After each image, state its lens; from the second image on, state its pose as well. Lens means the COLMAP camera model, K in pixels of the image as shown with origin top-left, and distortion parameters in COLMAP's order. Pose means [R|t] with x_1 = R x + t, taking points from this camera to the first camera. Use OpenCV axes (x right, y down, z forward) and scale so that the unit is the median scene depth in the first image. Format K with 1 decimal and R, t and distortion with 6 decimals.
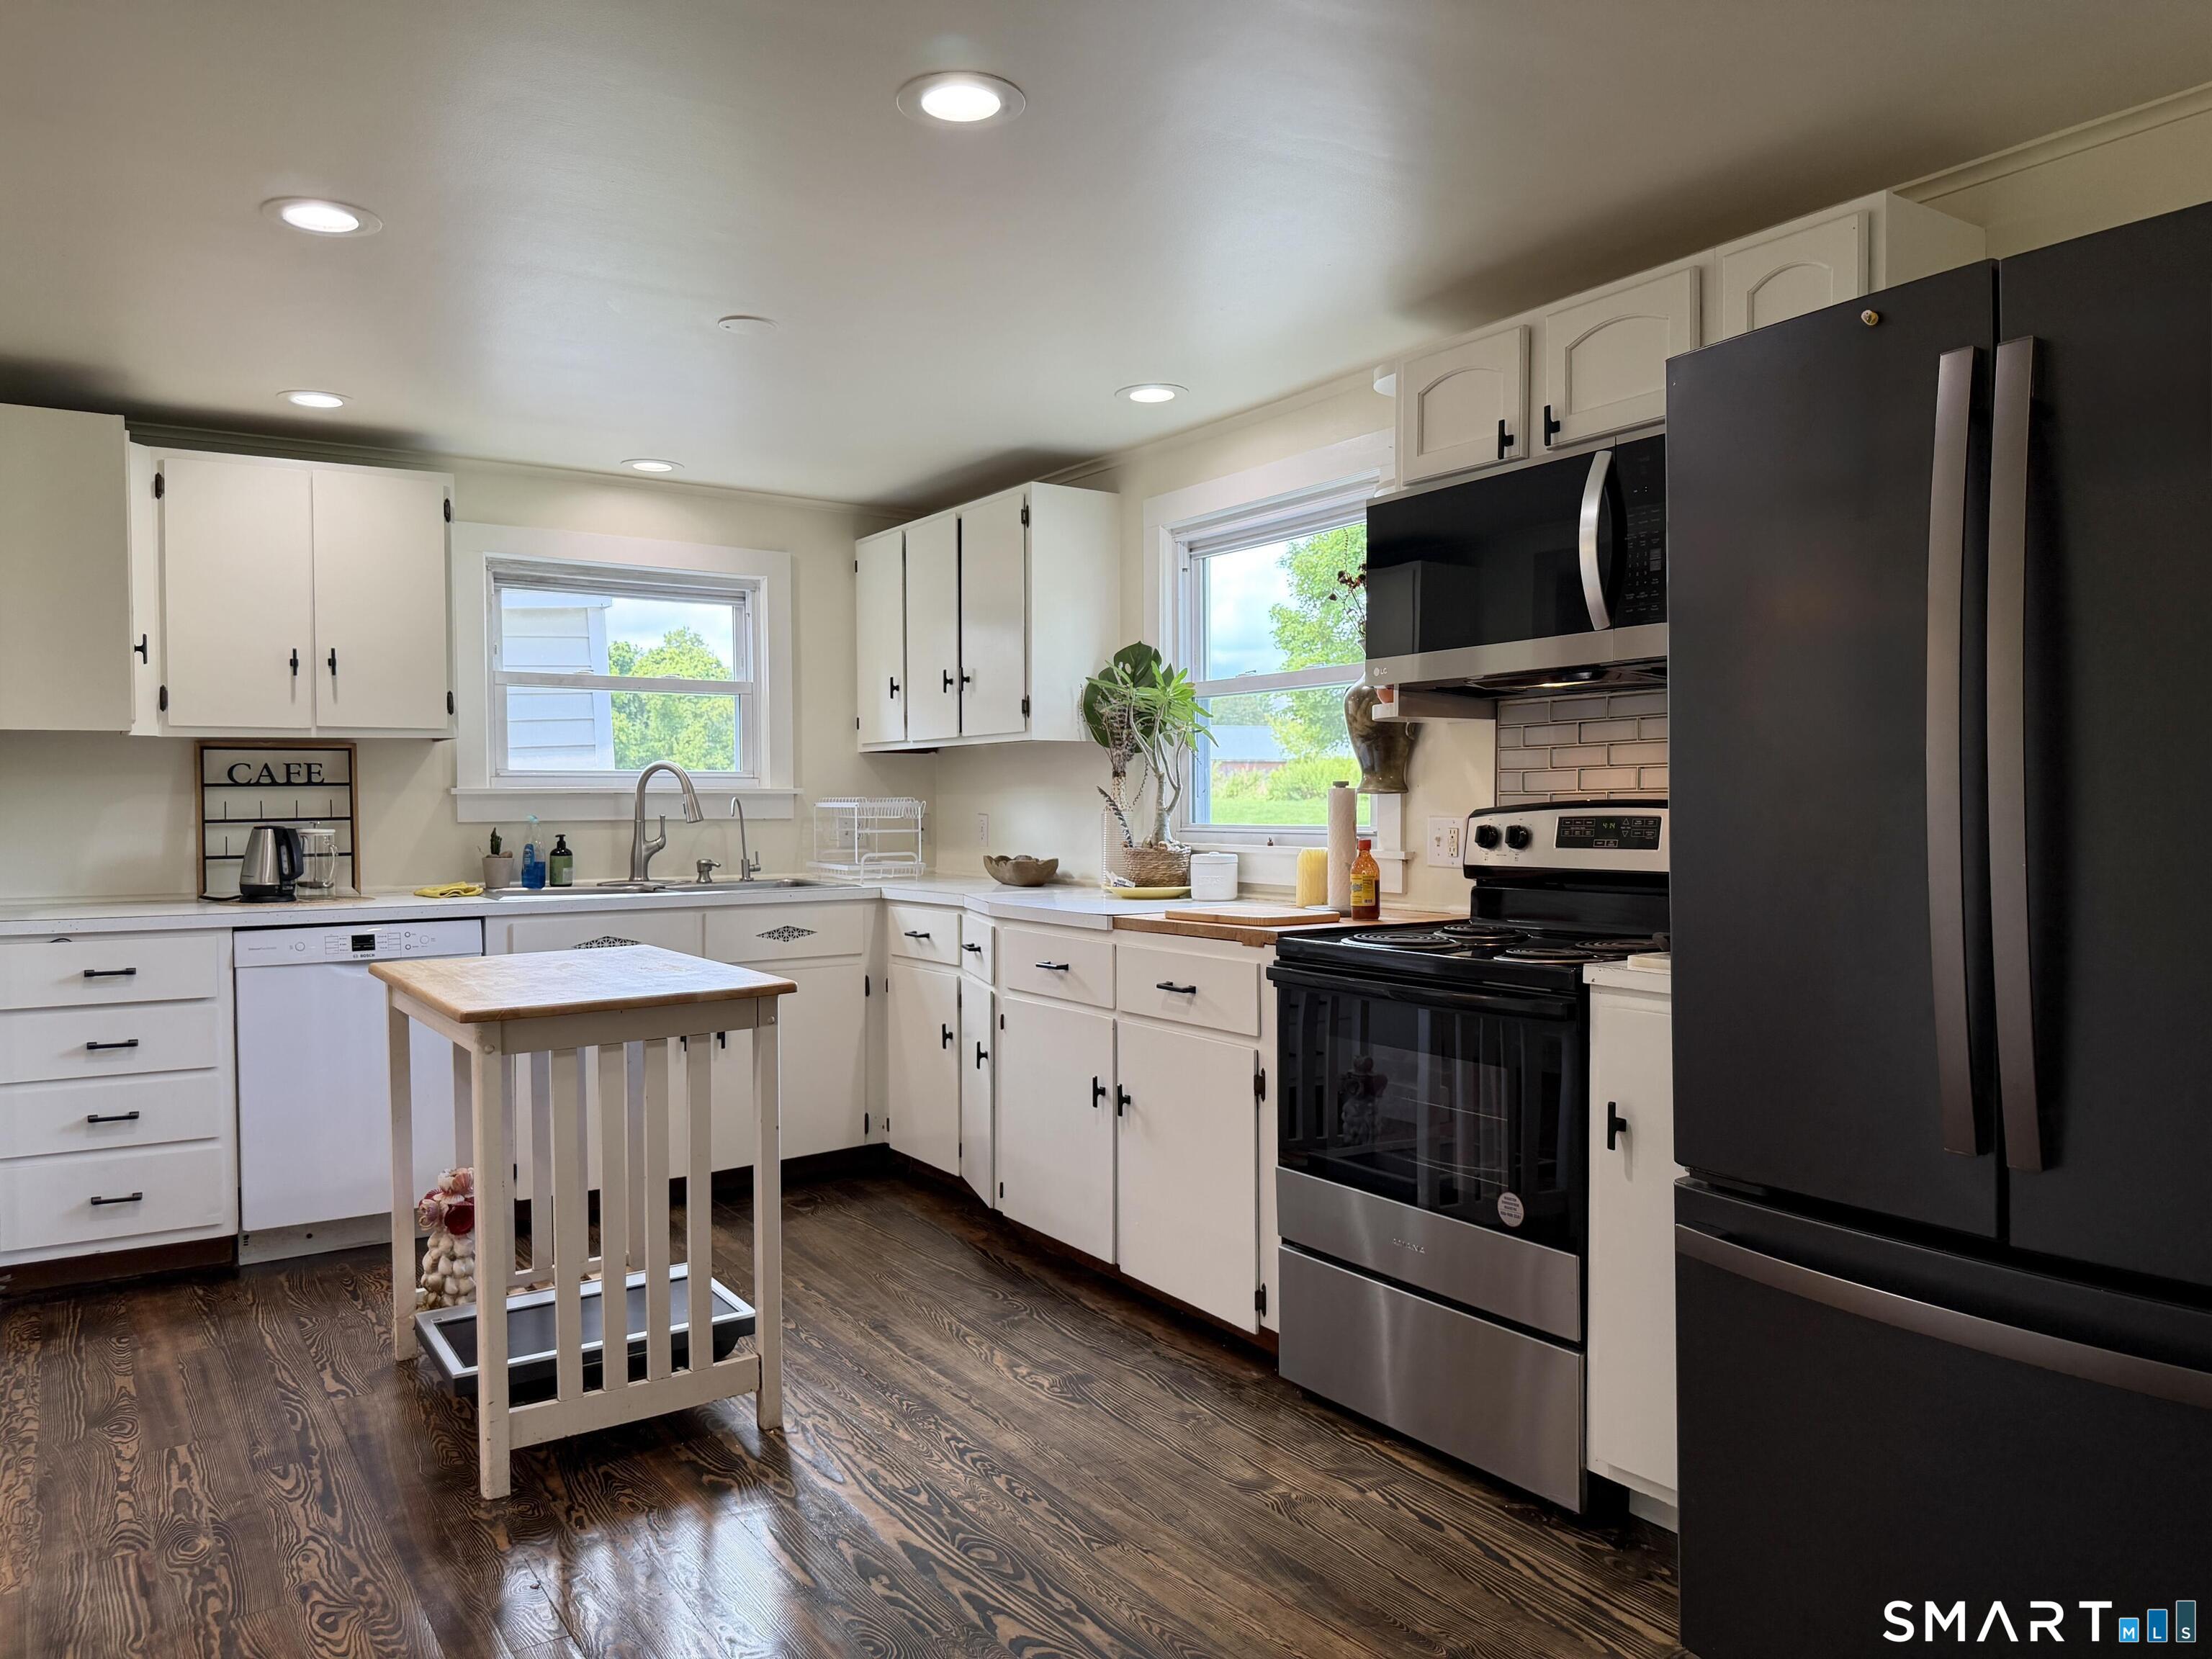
lens RADIAL K [[1533.9, 0, 1127.5], [0, 1533.9, 816.2], [0, 0, 1]] dist [0.032985, -0.058108]
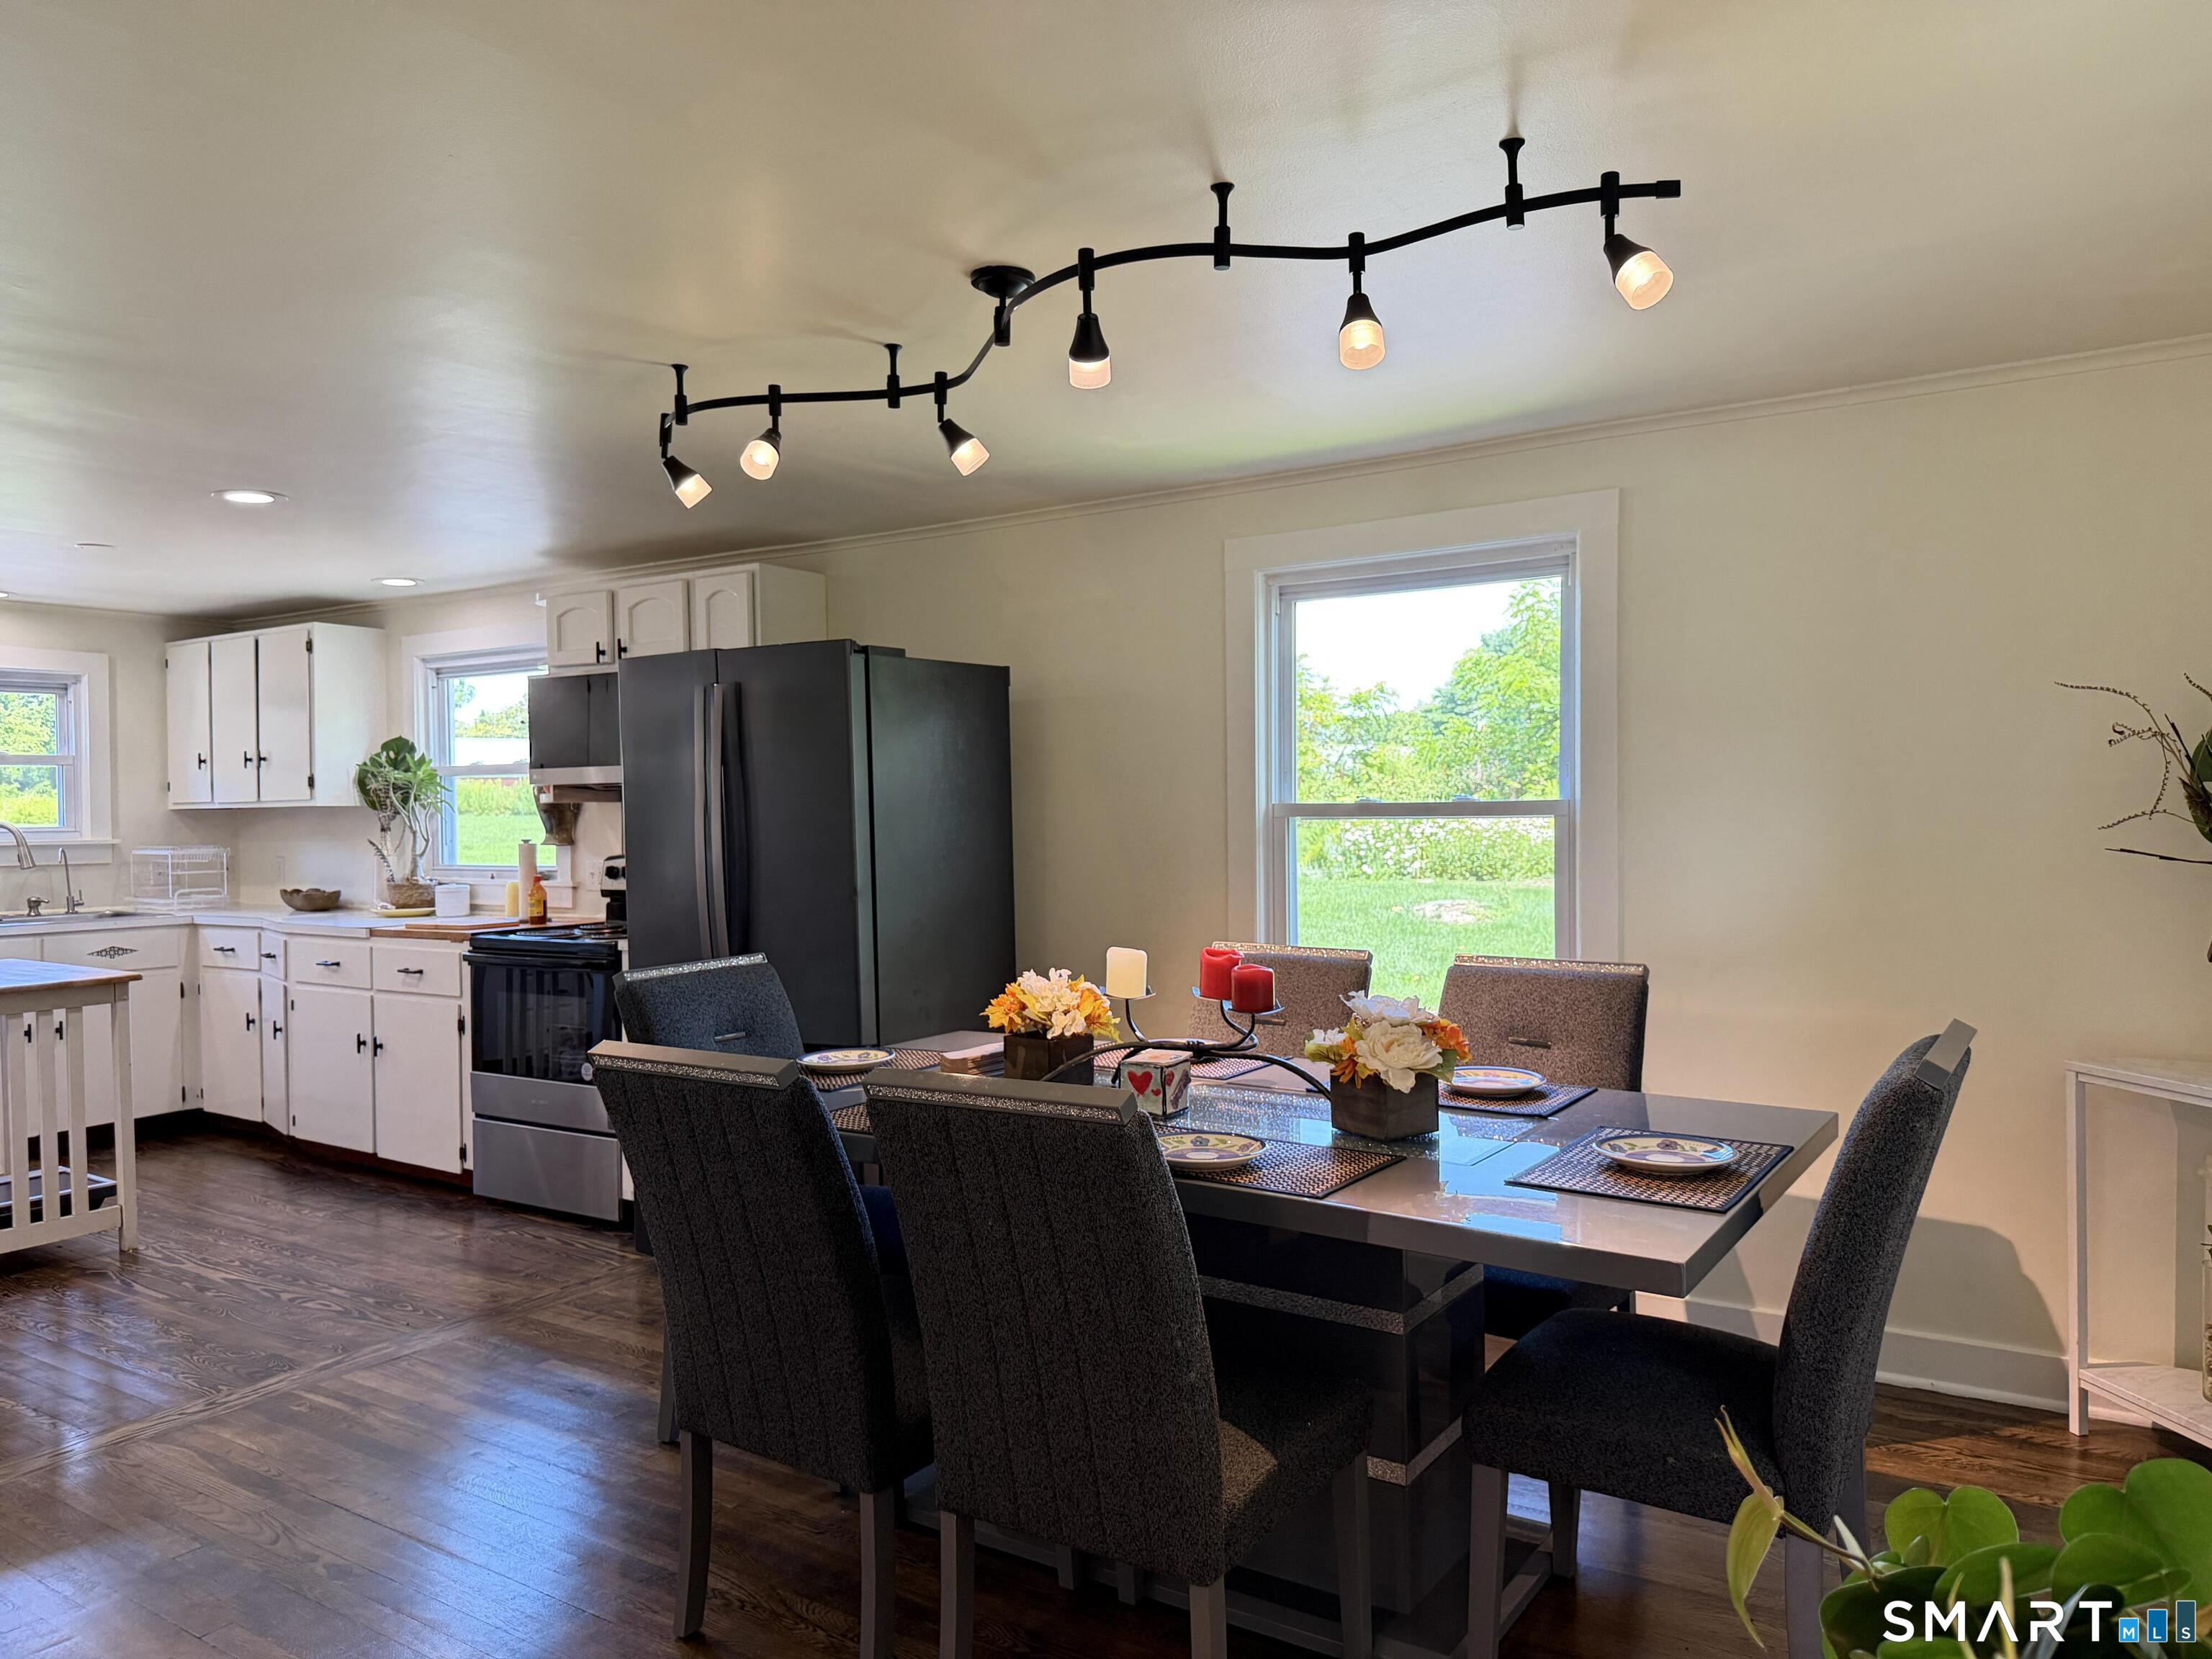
lens RADIAL K [[1533.9, 0, 1096.9], [0, 1533.9, 831.5], [0, 0, 1]] dist [0.032985, -0.058108]
pose [[0.927324, -0.011323, 0.374088, 0.086977], [0.010895, 0.999935, 0.003258, -0.028588], [-0.374101, 0.001054, 0.927387, -0.688837]]
